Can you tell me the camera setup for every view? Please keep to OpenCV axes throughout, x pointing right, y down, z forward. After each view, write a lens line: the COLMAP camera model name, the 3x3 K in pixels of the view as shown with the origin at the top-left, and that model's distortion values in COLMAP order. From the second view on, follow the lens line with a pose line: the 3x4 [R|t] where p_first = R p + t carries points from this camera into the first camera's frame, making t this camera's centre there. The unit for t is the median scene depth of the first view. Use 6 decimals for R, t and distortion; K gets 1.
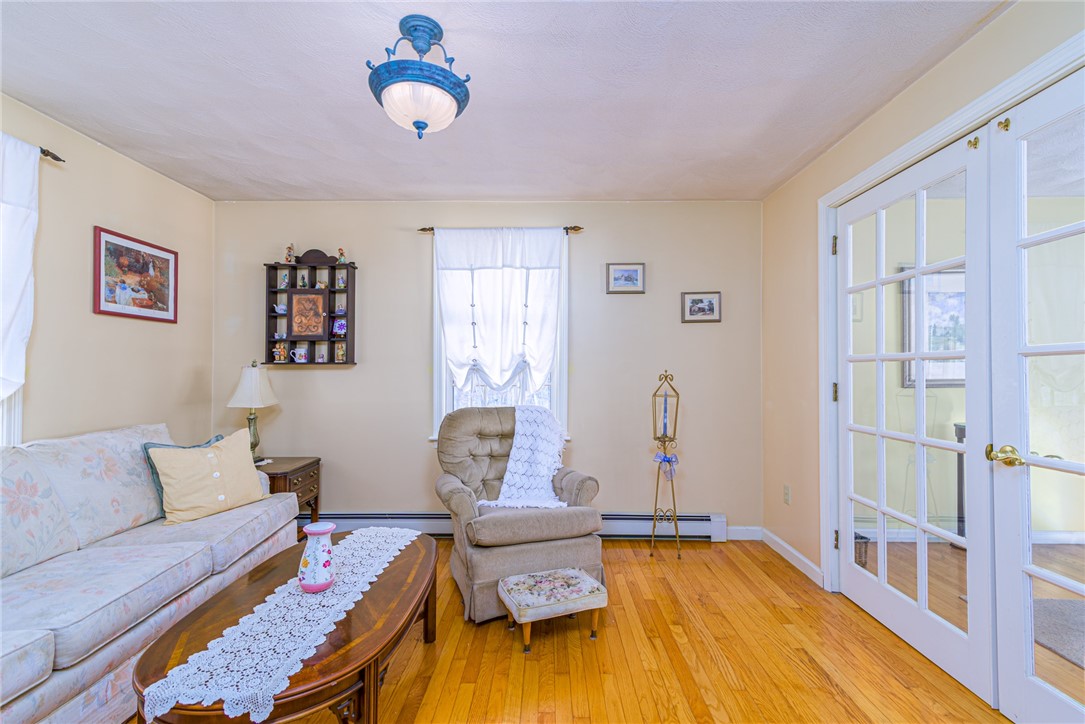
lens RADIAL K [[497.0, 0, 539.4], [0, 497.0, 367.4], [0, 0, 1]] dist [0.018908, -0.002870]
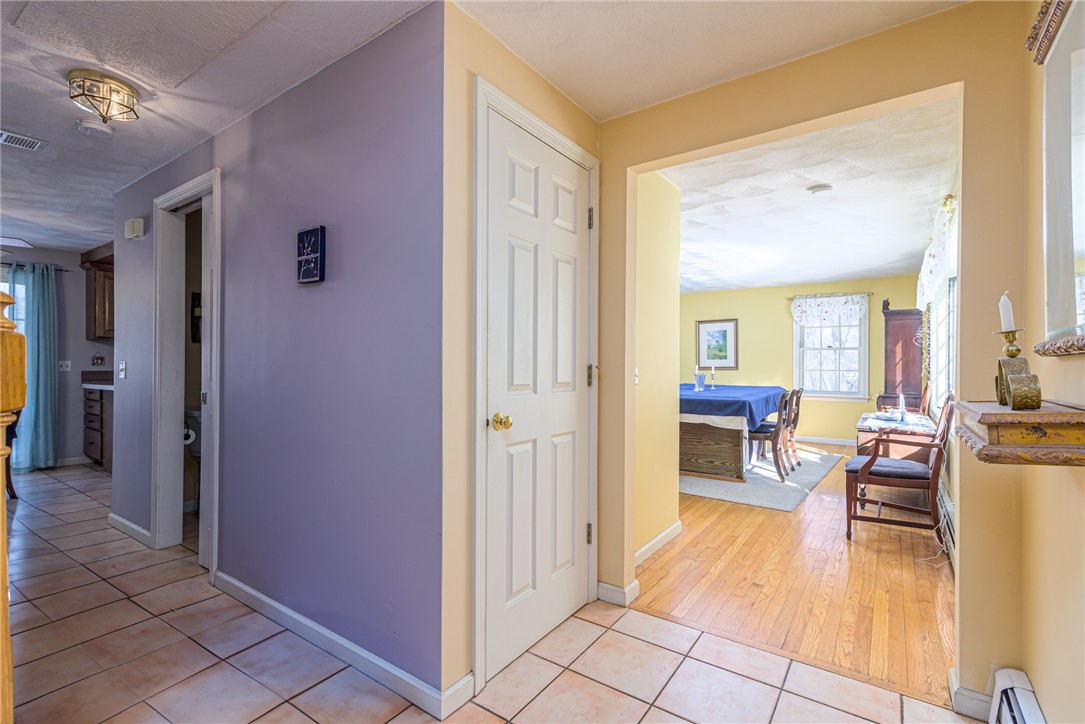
lens RADIAL K [[497.0, 0, 547.9], [0, 497.0, 364.9], [0, 0, 1]] dist [0.018908, -0.002870]
pose [[0.819252, 0.000455, -0.573433, 1.716180], [0.003954, 0.999971, 0.006442, -0.002457], [0.573420, -0.007545, 0.819227, -1.605168]]
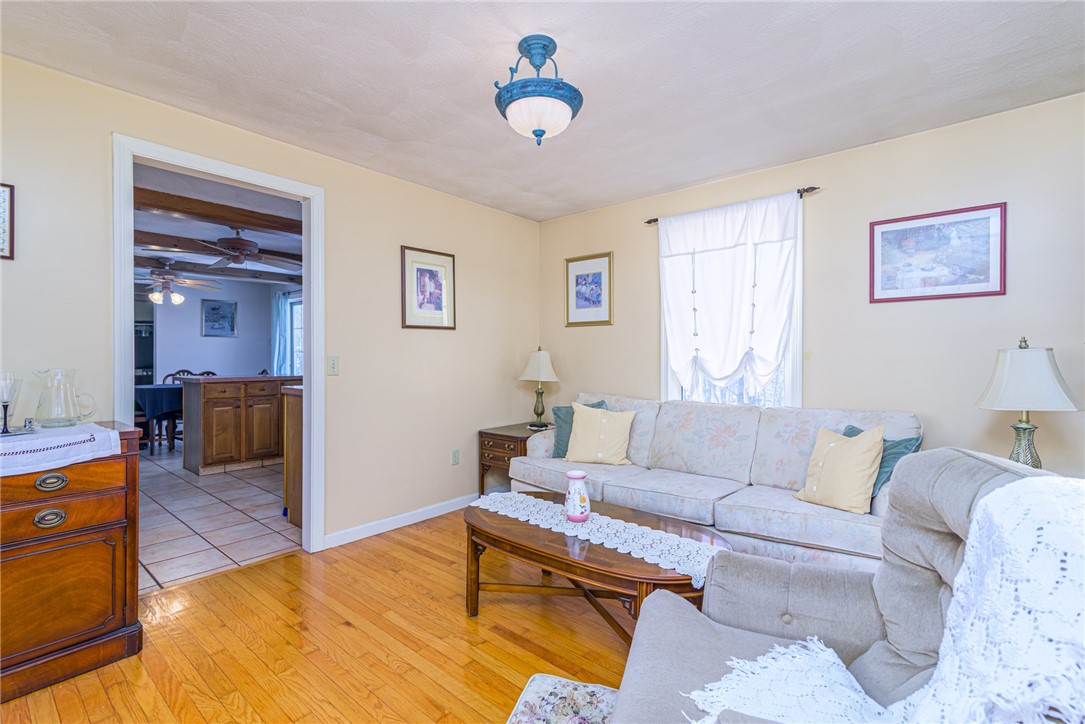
lens RADIAL K [[497.0, 0, 542.6], [0, 497.0, 363.8], [0, 0, 1]] dist [0.018908, -0.002870]
pose [[-0.649006, 0.005613, -0.760763, 0.334876], [0.002886, 0.999984, 0.004916, 0.013504], [0.760778, 0.000994, -0.649011, 0.970710]]
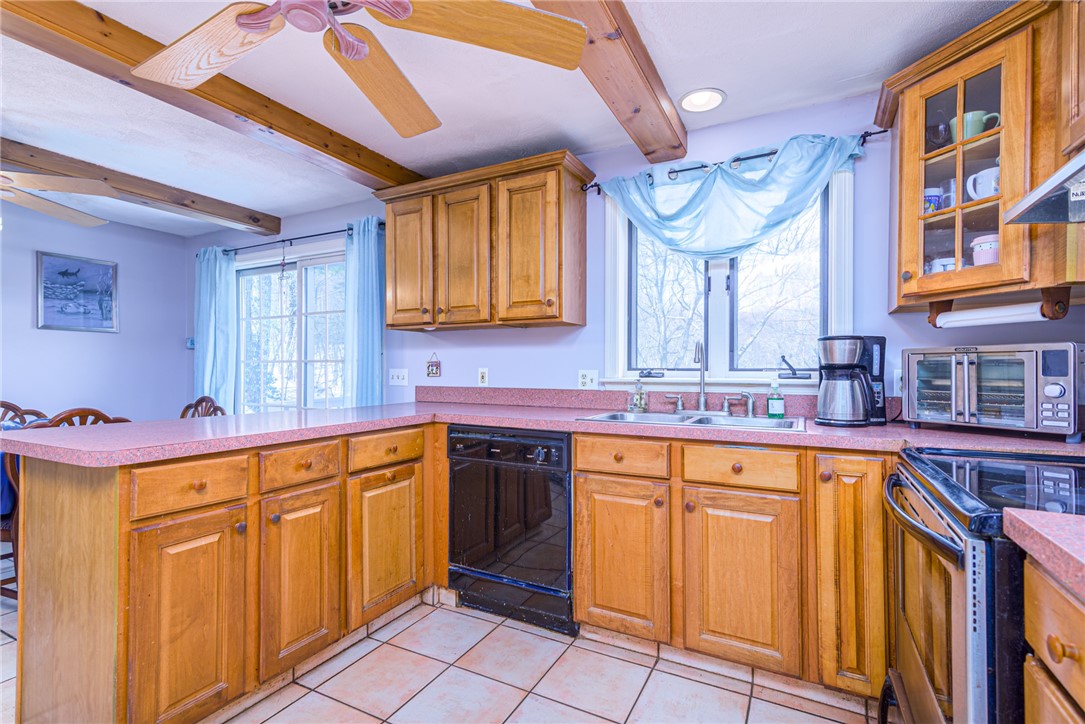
lens RADIAL K [[497.0, 0, 547.0], [0, 497.0, 366.0], [0, 0, 1]] dist [0.018908, -0.002870]
pose [[-0.447196, -0.008773, -0.894393, 0.065028], [0.006059, 0.999899, -0.012838, -0.003968], [0.894415, -0.011160, -0.447098, -0.332515]]
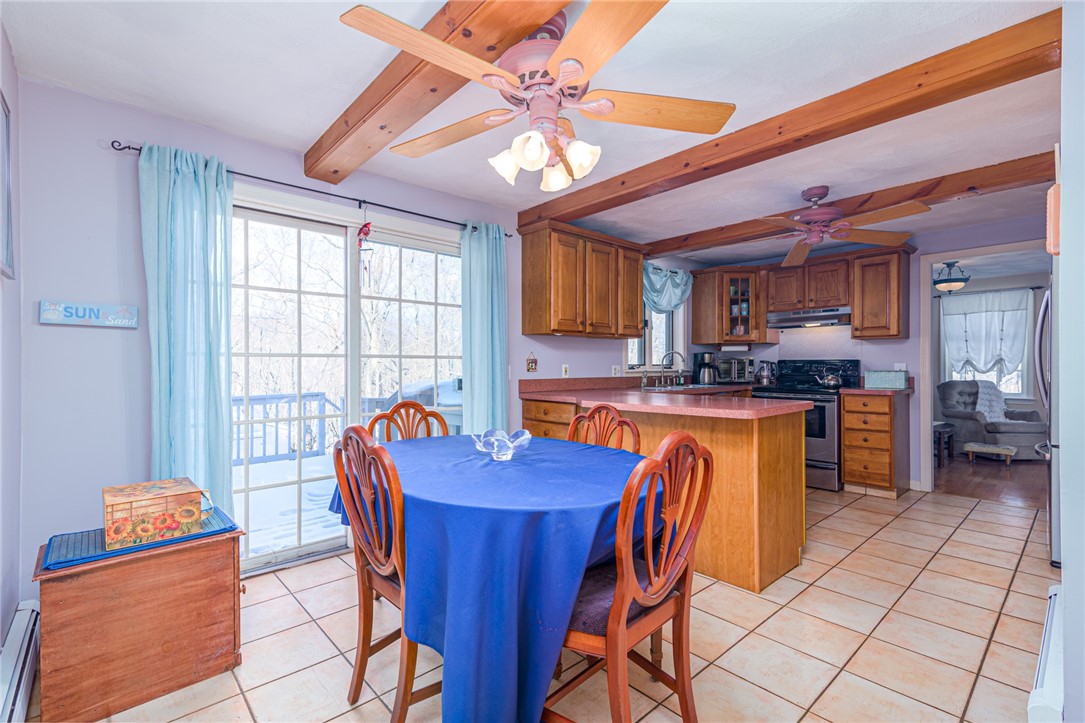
lens RADIAL K [[497.0, 0, 535.5], [0, 497.0, 365.8], [0, 0, 1]] dist [0.018908, -0.002870]
pose [[0.684607, -0.002744, -0.728907, 0.180469], [0.011457, 0.999910, 0.006997, -0.020380], [0.728822, -0.013141, 0.684577, -1.902874]]
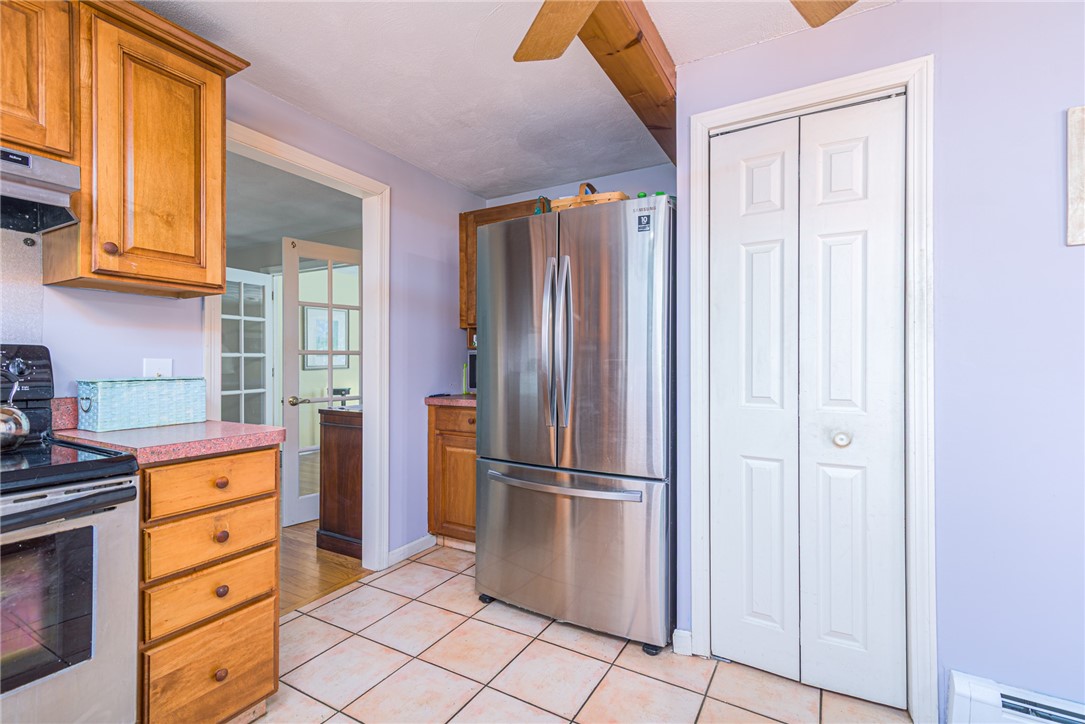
lens RADIAL K [[497.0, 0, 546.0], [0, 497.0, 363.8], [0, 0, 1]] dist [0.018908, -0.002870]
pose [[0.476249, -0.003302, 0.879304, -0.485183], [-0.009542, 0.999915, 0.008923, -0.008466], [-0.879259, -0.012640, 0.476177, -0.732549]]
